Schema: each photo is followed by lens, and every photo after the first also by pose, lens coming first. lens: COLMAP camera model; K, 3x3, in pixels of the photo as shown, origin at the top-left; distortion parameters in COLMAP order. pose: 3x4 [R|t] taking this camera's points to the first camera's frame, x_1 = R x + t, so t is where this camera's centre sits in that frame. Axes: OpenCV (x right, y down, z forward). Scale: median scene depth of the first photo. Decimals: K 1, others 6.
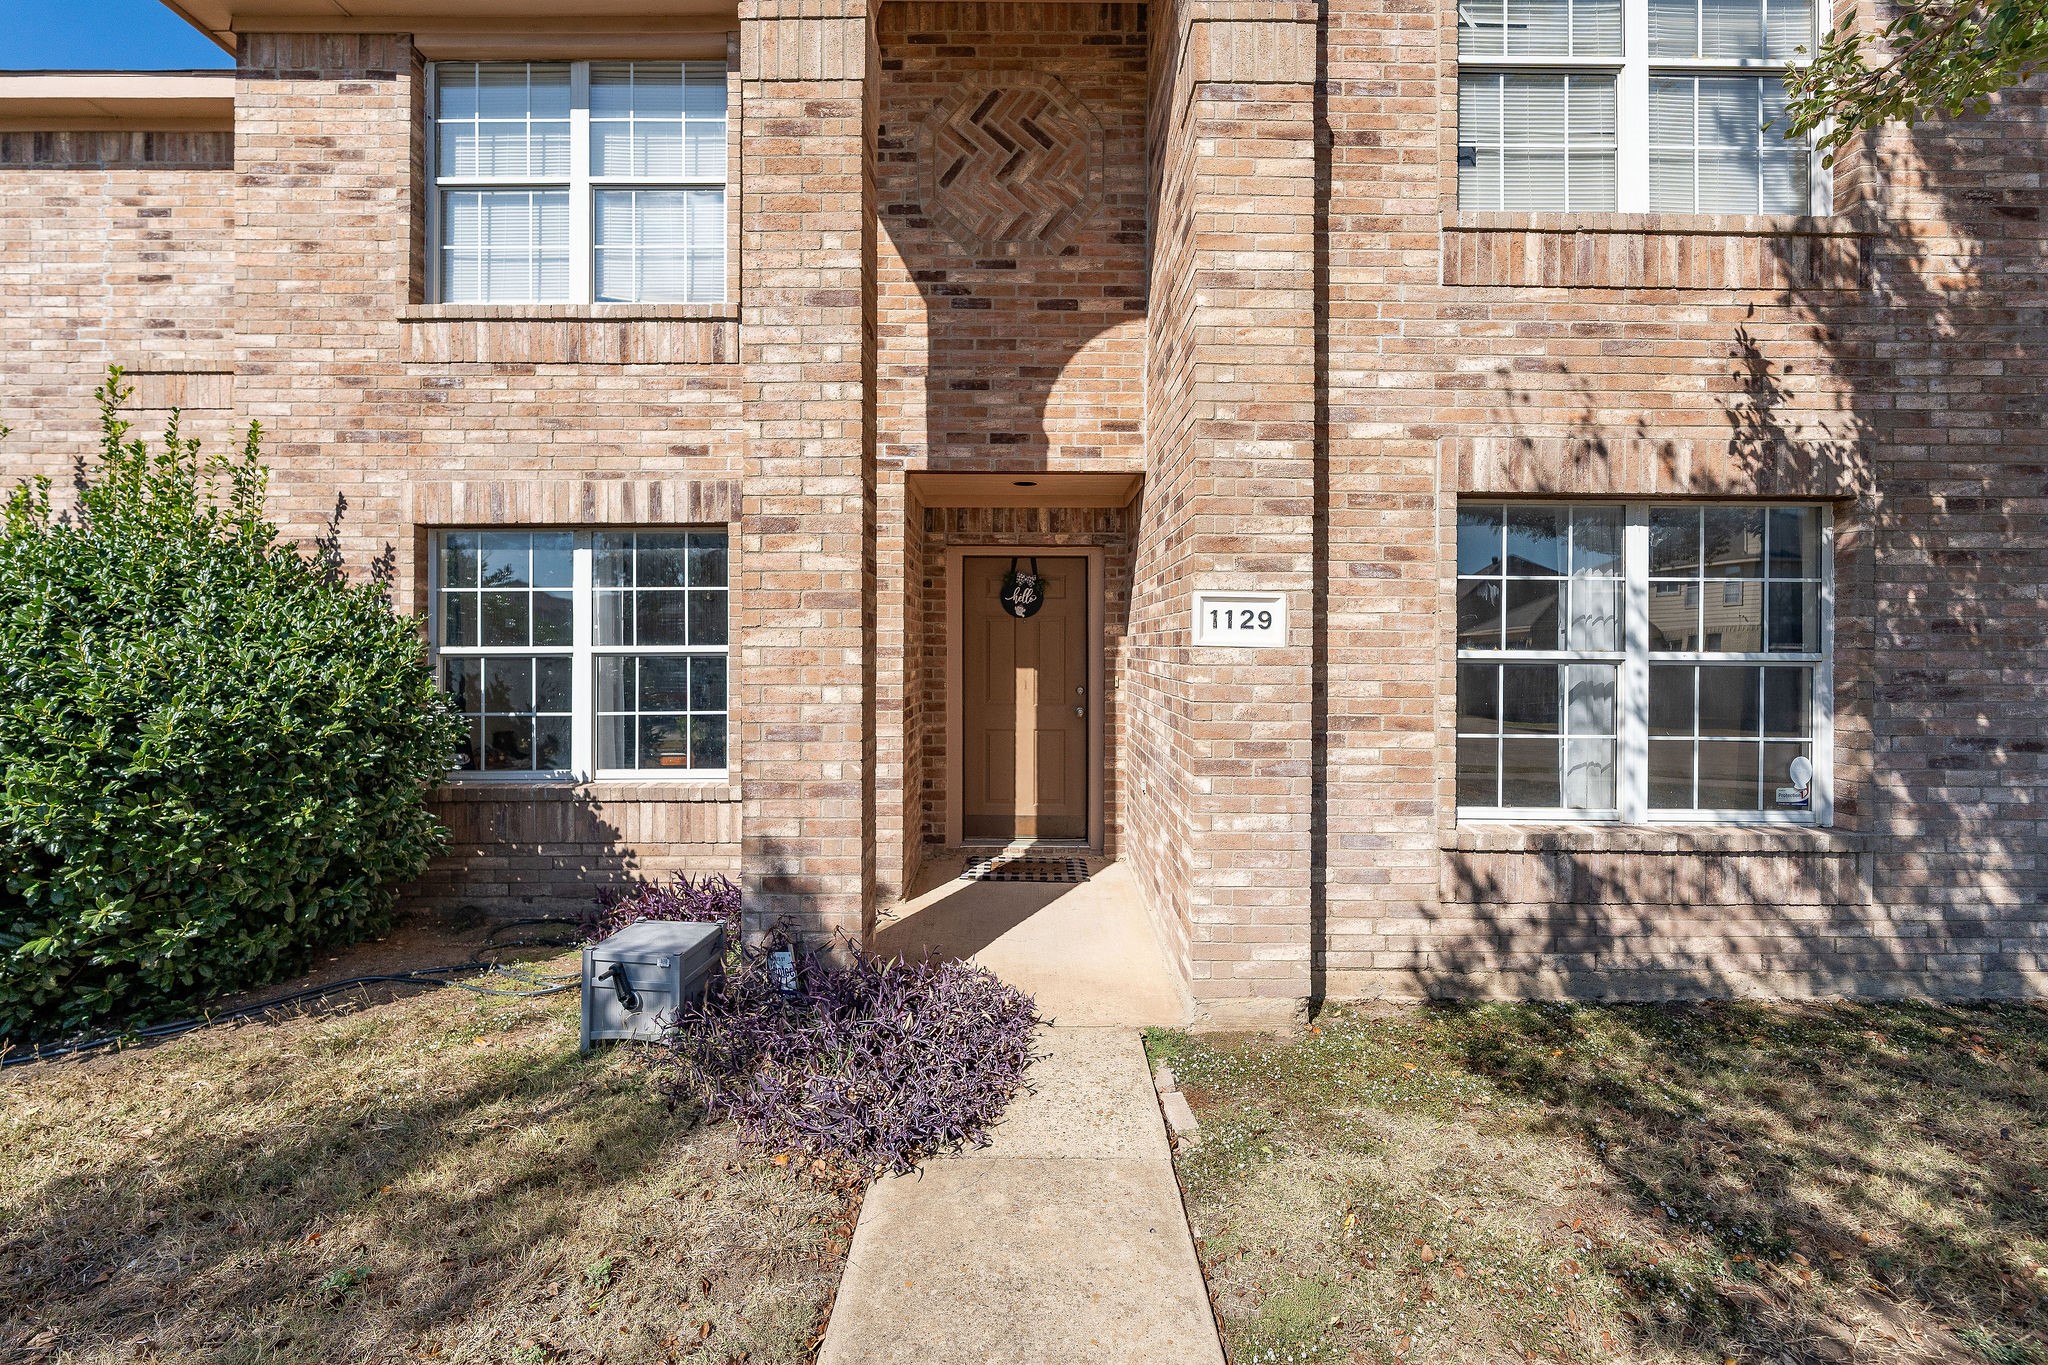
lens RADIAL K [[841.8, 0, 1029.4], [0, 841.8, 658.0], [0, 0, 1]] dist [-0.000834, 0.000321]
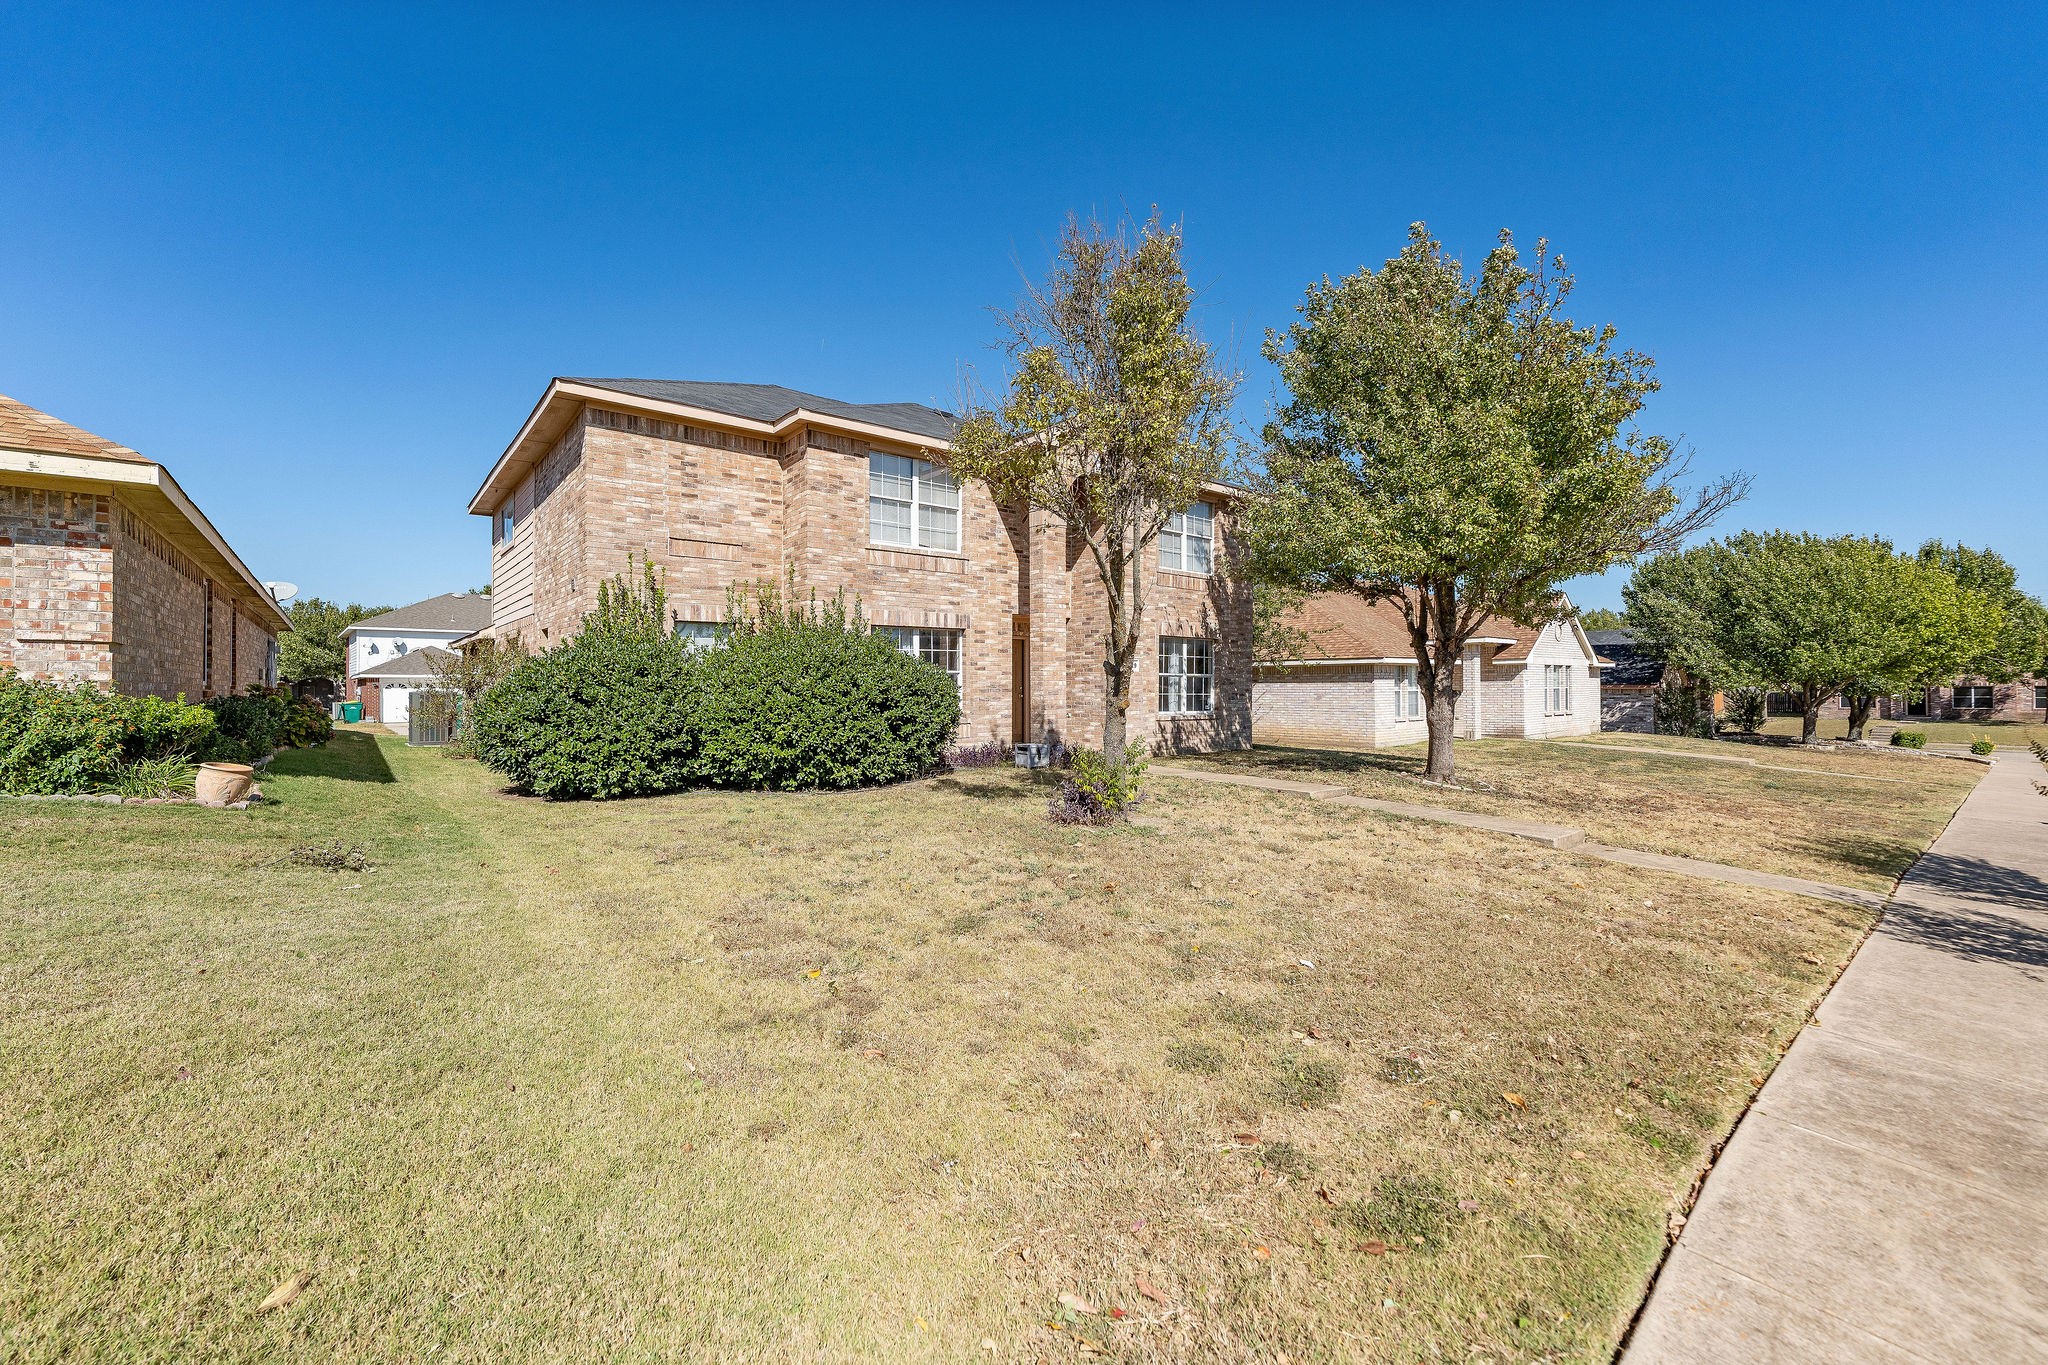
lens RADIAL K [[823.1, 0, 1029.2], [0, 823.1, 691.4], [0, 0, 1]] dist [-0.002120, -0.000163]
pose [[0.770097, -0.008160, 0.637875, -2.472889], [0.005321, 0.999966, 0.006368, 0.049675], [-0.637905, -0.001510, 0.770114, -1.654811]]
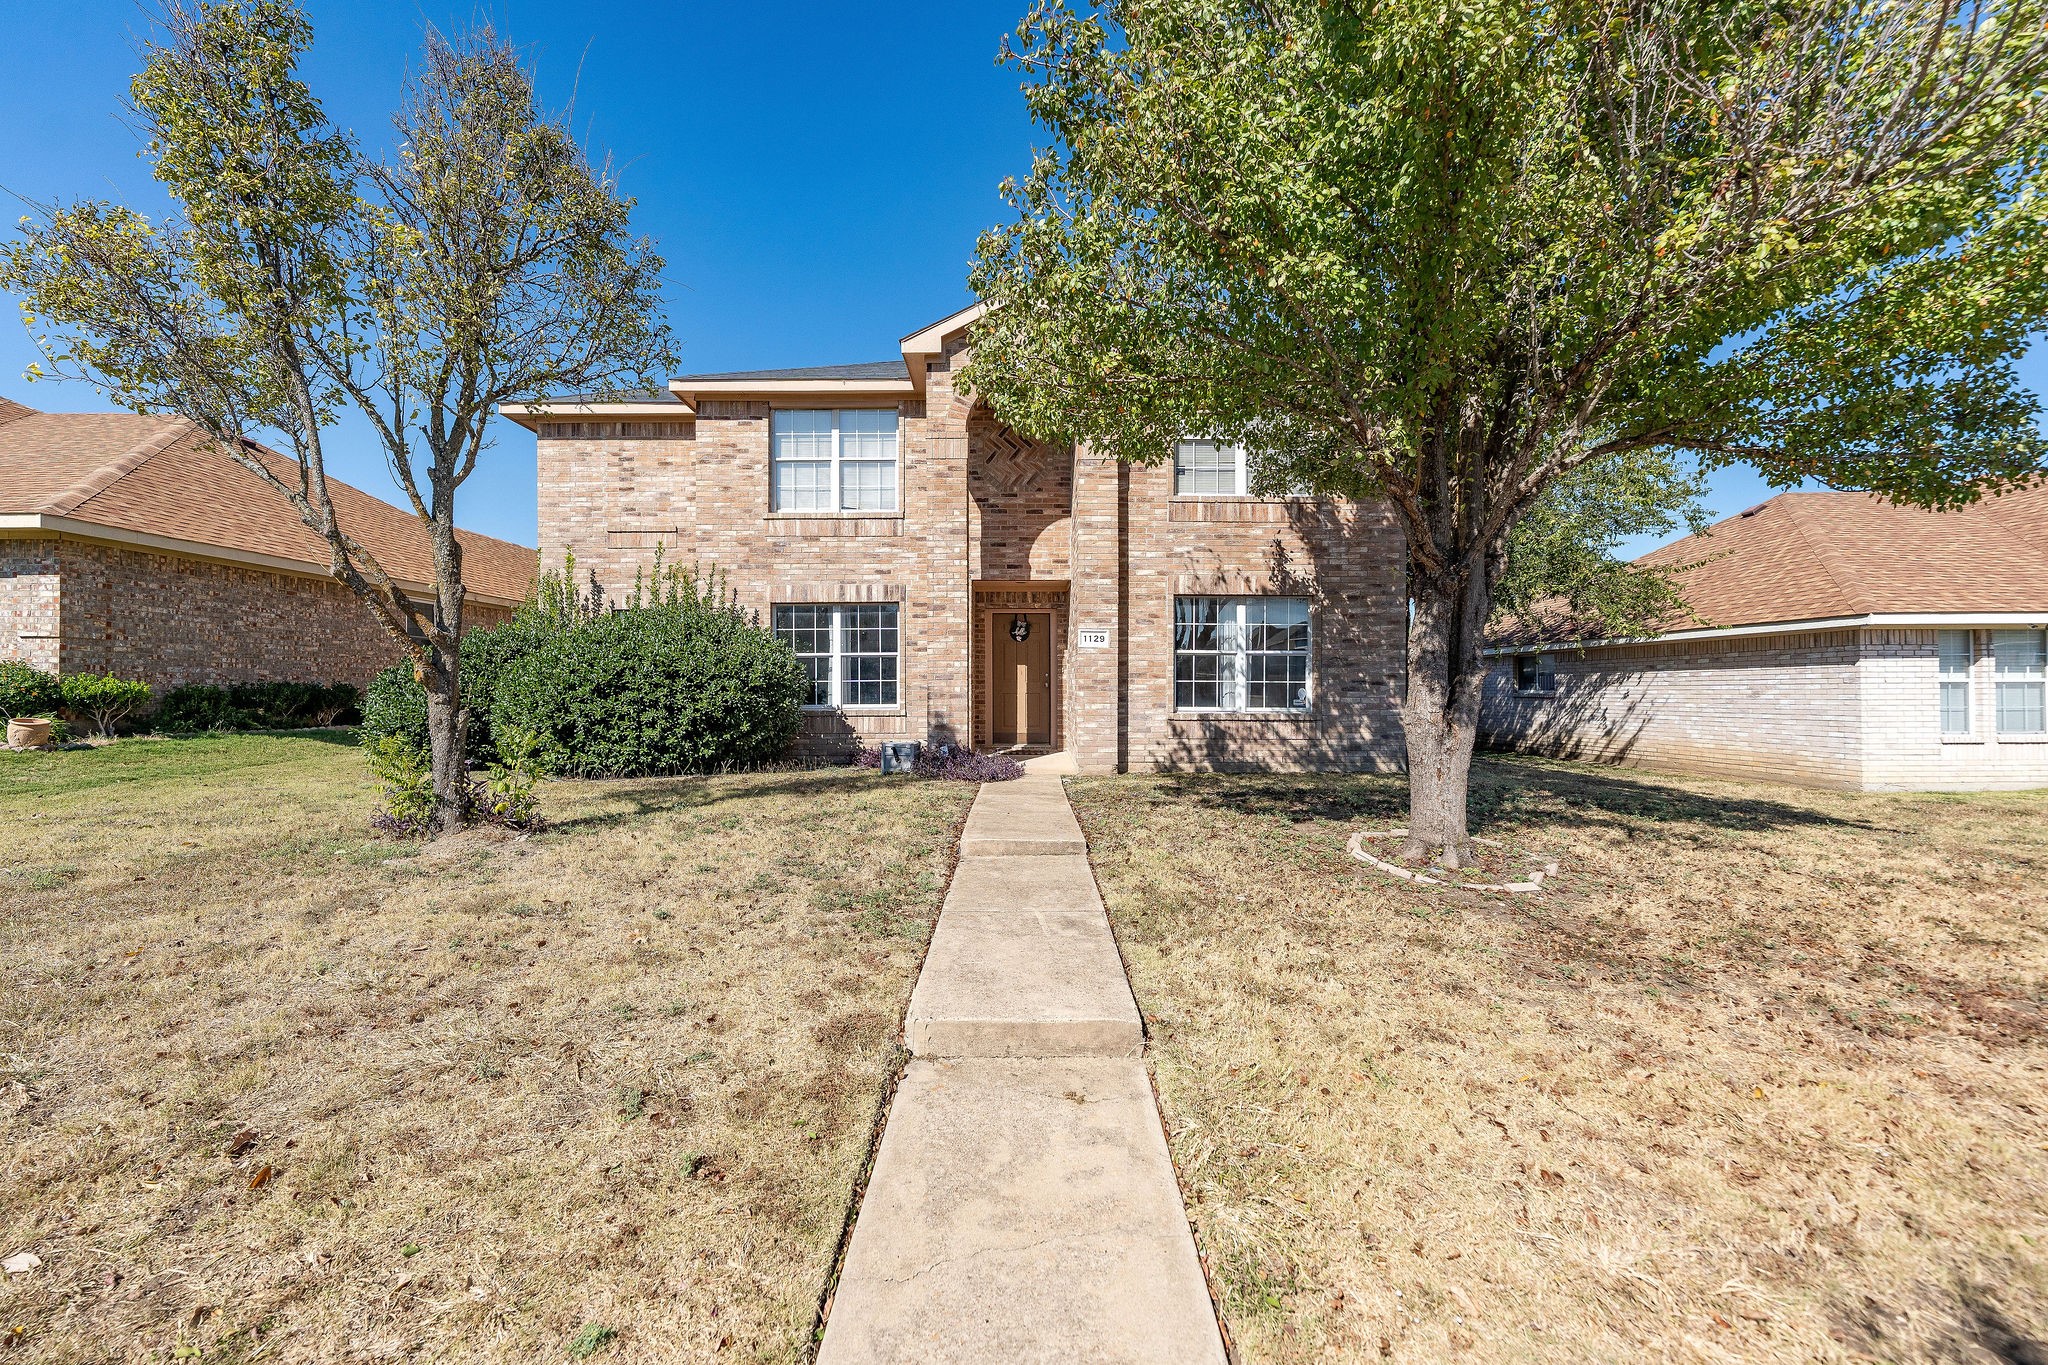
lens RADIAL K [[823.1, 0, 1029.2], [0, 823.1, 691.4], [0, 0, 1]] dist [-0.002120, -0.000163]
pose [[0.999966, -0.003564, 0.007429, -0.001240], [0.003586, 0.999990, -0.002833, 0.130786], [-0.007419, 0.002860, 0.999968, -1.688826]]
